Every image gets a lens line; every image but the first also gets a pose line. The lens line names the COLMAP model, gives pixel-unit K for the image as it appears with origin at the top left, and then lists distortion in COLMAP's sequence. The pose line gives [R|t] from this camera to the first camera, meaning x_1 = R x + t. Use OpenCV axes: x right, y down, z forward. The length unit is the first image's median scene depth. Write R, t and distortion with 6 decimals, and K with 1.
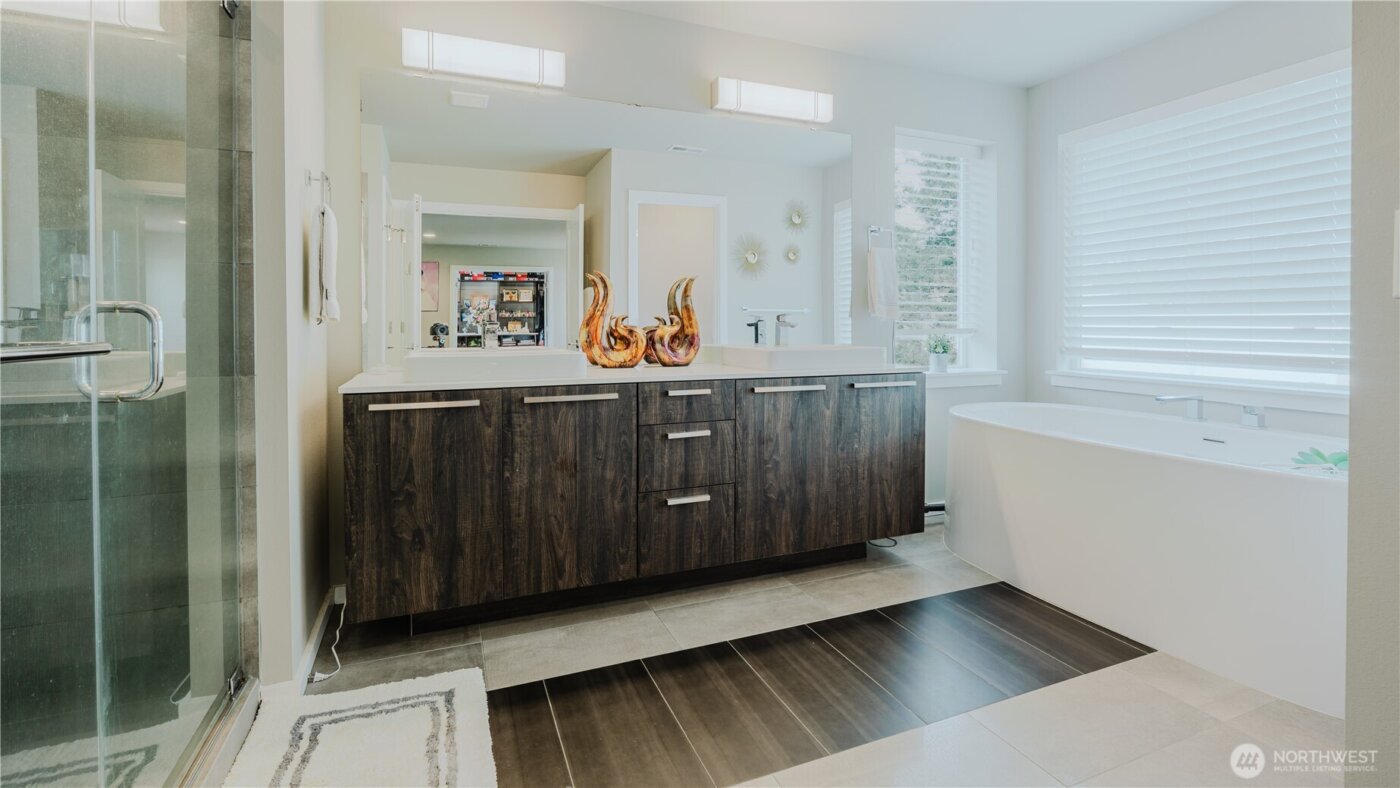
lens RADIAL K [[645.6, 0, 729.1], [0, 645.6, 328.7], [0, 0, 1]] dist [-0.000275, -0.000019]
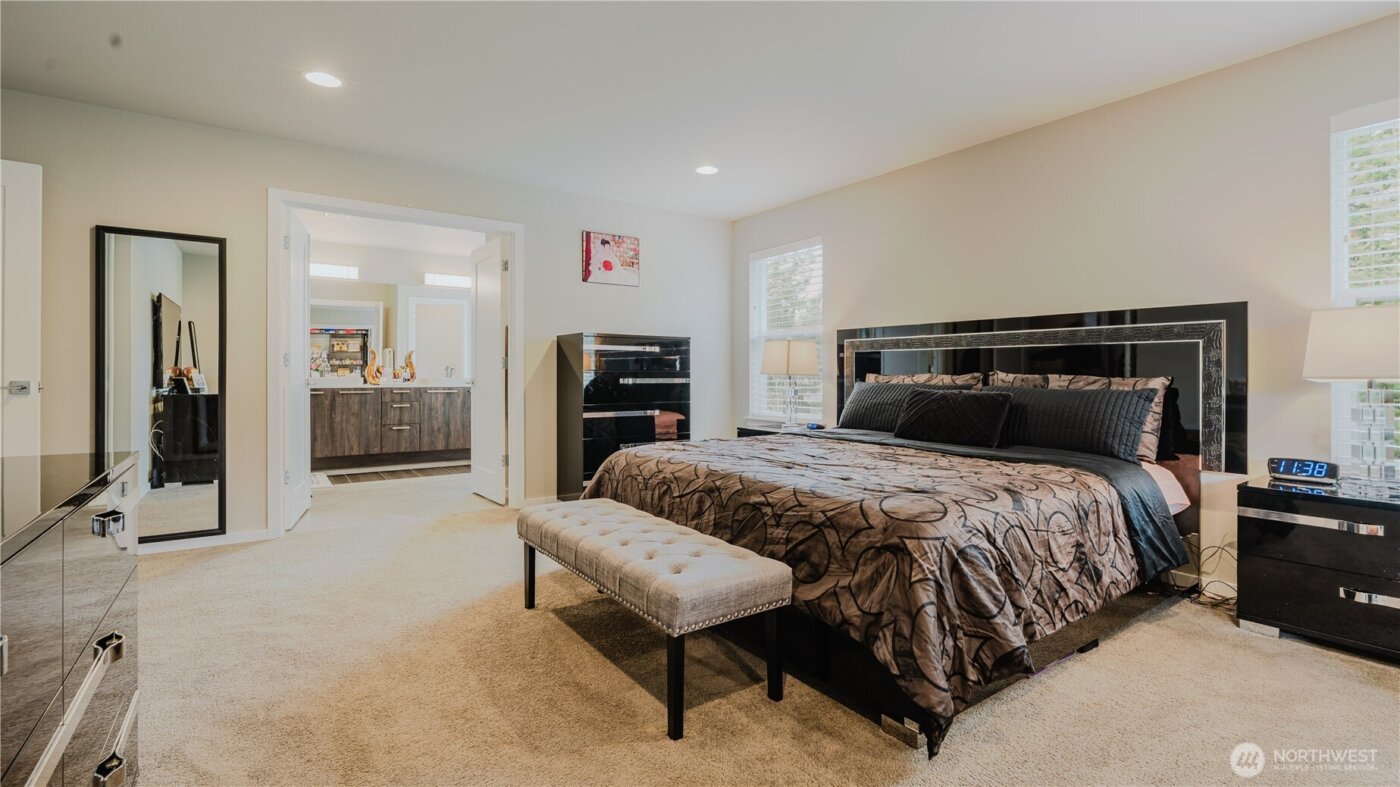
lens RADIAL K [[630.9, 0, 707.3], [0, 630.9, 370.8], [0, 0, 1]] dist [-0.002863, -0.000112]
pose [[0.980454, 0.002652, 0.196730, 0.702683], [-0.000913, 0.999960, -0.008932, 0.027283], [-0.196745, 0.008578, 0.980417, -1.987334]]
